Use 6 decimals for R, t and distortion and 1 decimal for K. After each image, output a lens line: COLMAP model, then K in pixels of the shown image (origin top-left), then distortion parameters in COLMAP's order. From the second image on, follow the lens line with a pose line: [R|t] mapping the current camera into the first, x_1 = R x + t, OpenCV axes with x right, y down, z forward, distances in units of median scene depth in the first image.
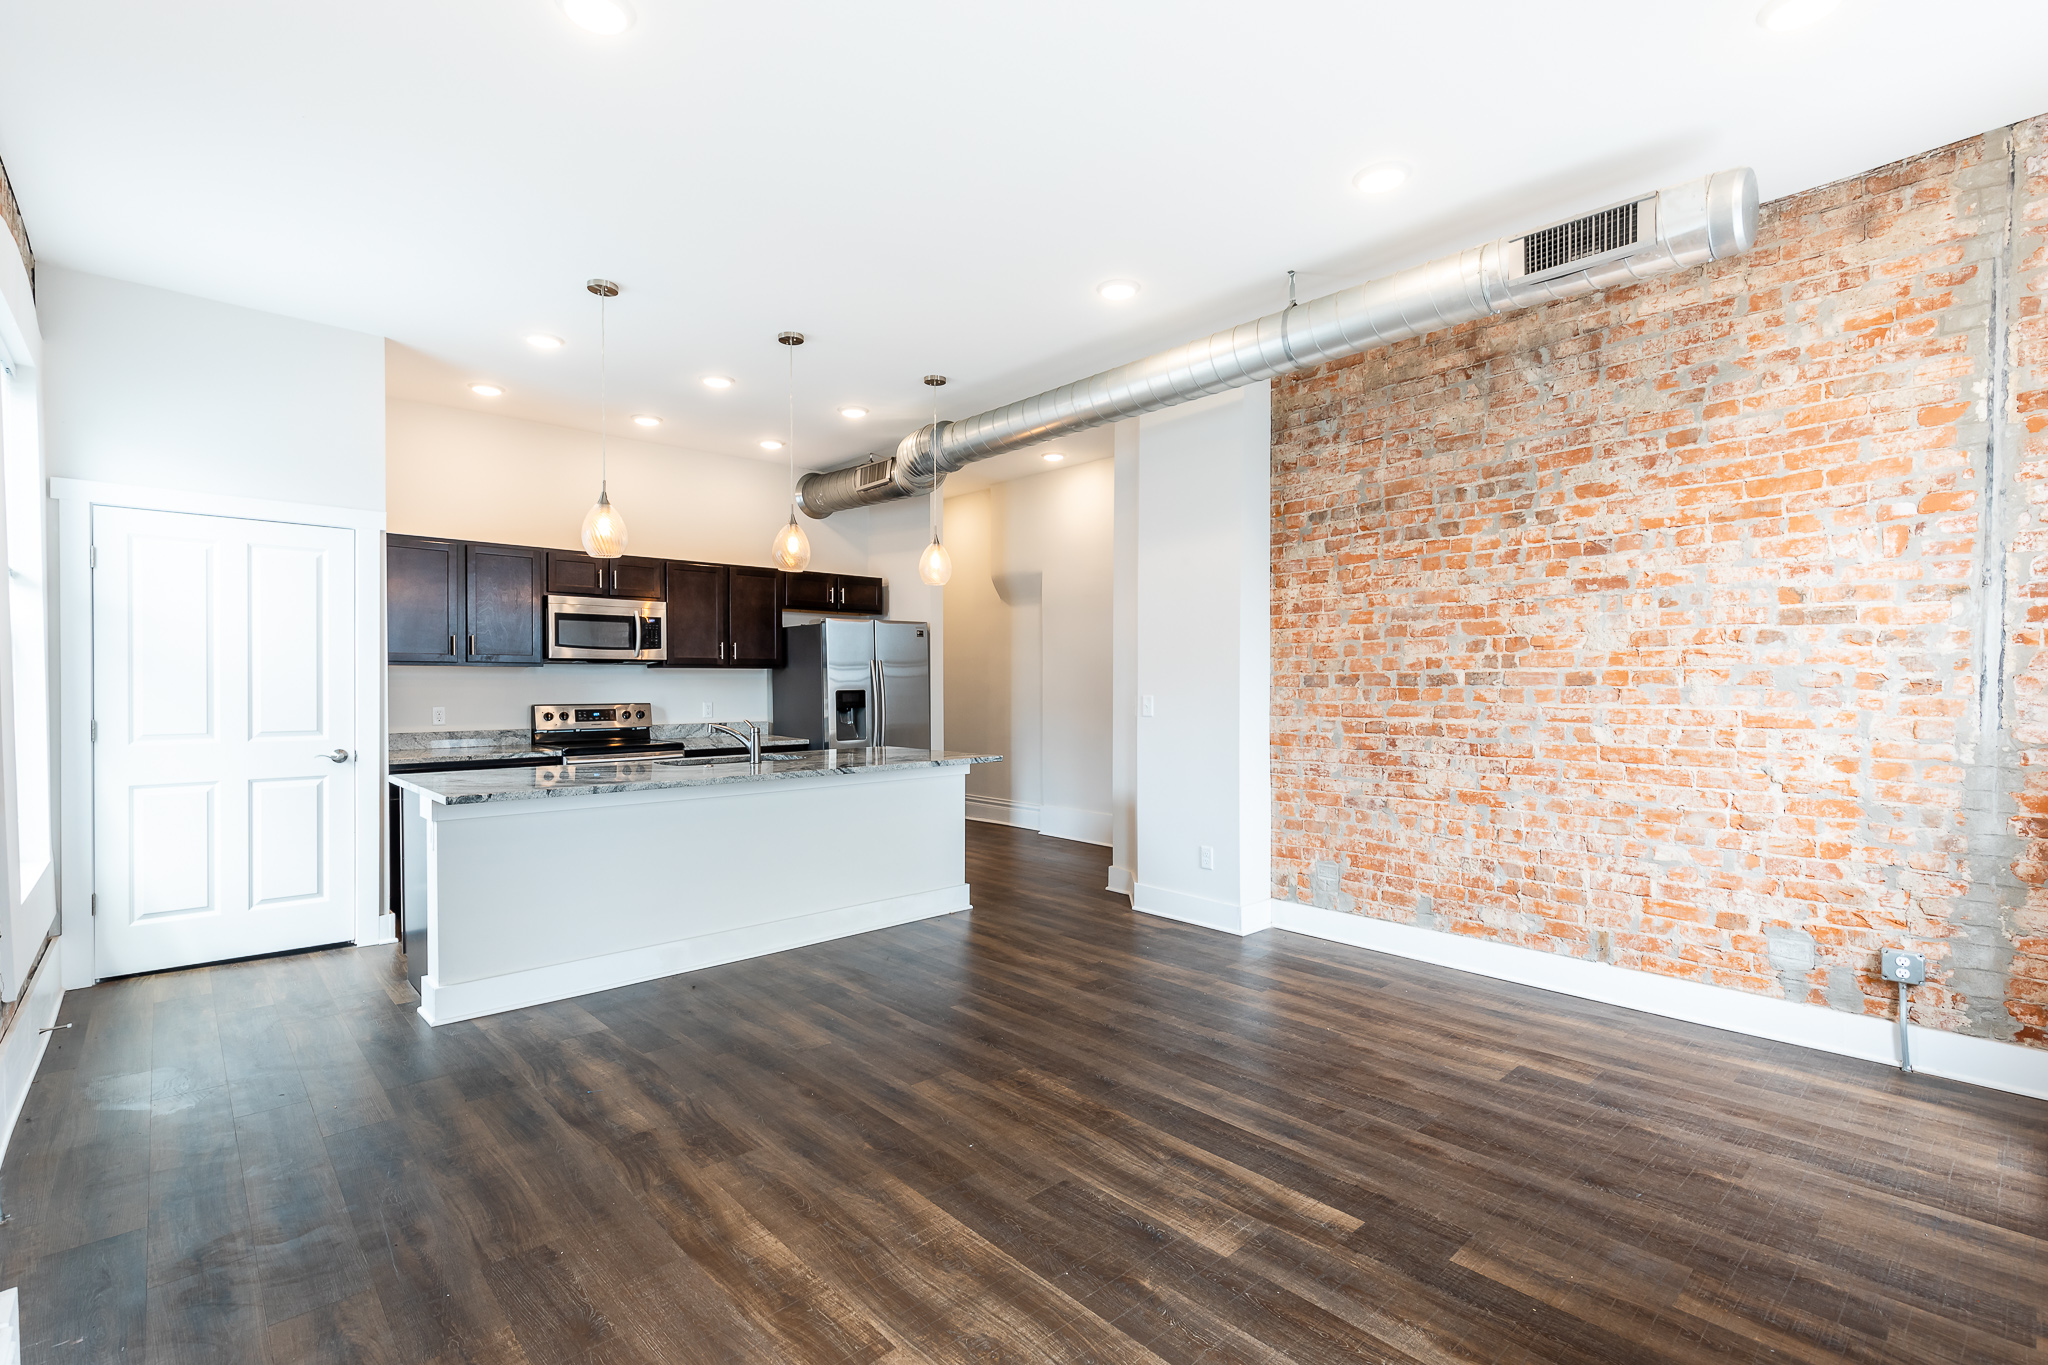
lens RADIAL K [[918.6, 0, 1019.8], [0, 918.6, 690.8], [0, 0, 1]] dist [0.003162, 0.000276]
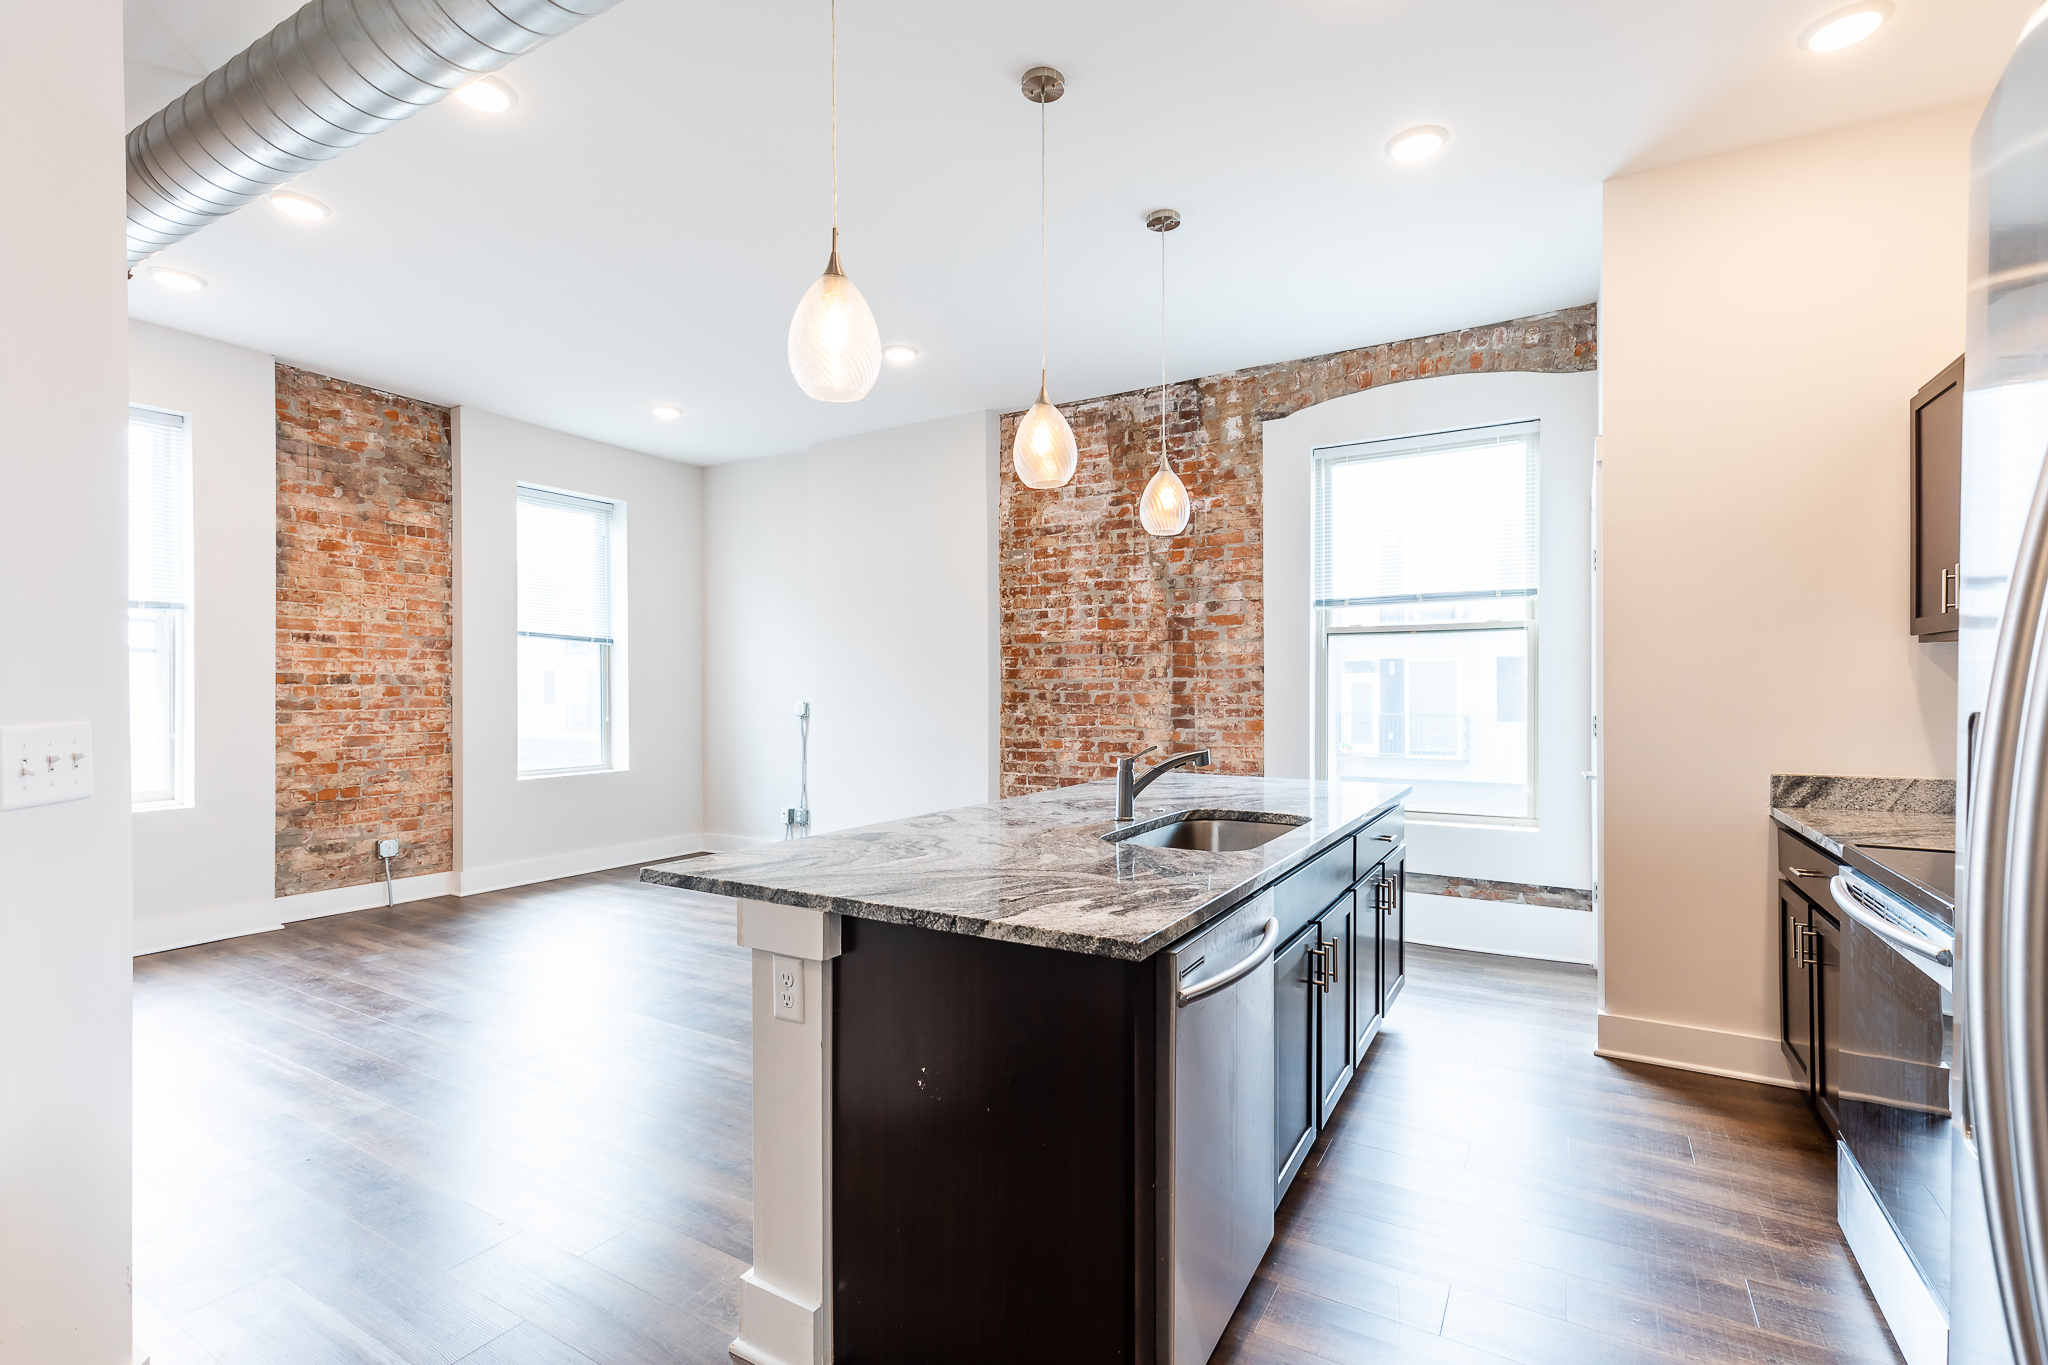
lens RADIAL K [[927.4, 0, 1016.8], [0, 927.4, 693.1], [0, 0, 1]] dist [0.004821, -0.000656]
pose [[-0.961569, 0.002527, -0.274553, -0.070035], [-0.000077, 0.999955, 0.009472, -0.005410], [0.274564, 0.009129, -0.961525, 1.563405]]
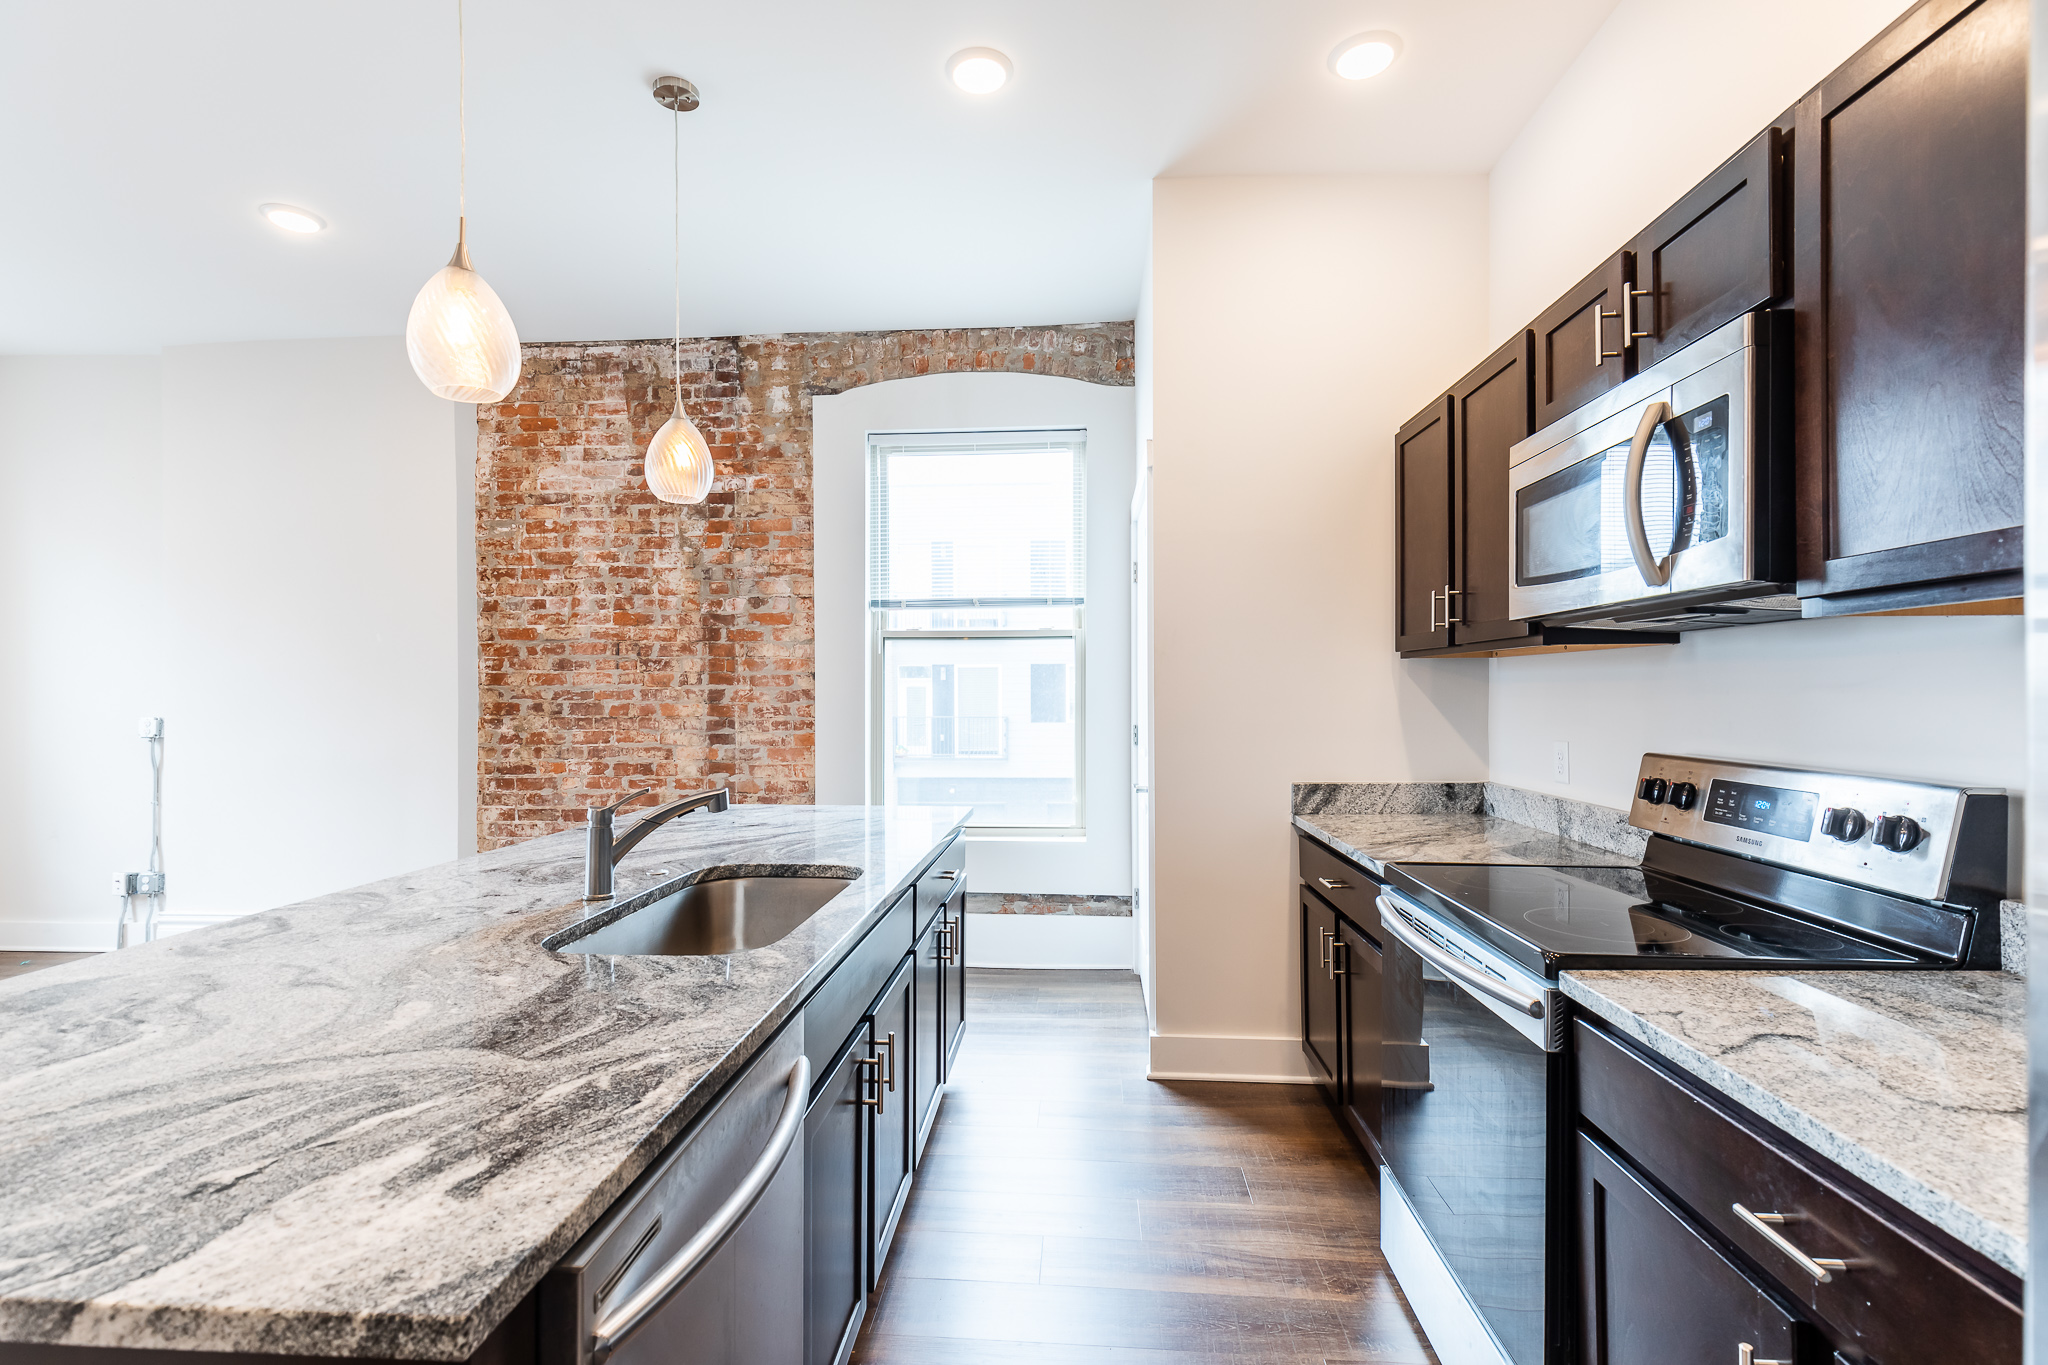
lens RADIAL K [[918.6, 0, 1019.8], [0, 918.6, 690.8], [0, 0, 1]] dist [0.003162, 0.000276]
pose [[-0.733695, 0.000794, -0.679479, -0.158754], [-0.001884, 0.999993, 0.003203, -0.011231], [0.679477, 0.003630, -0.733688, 1.436557]]
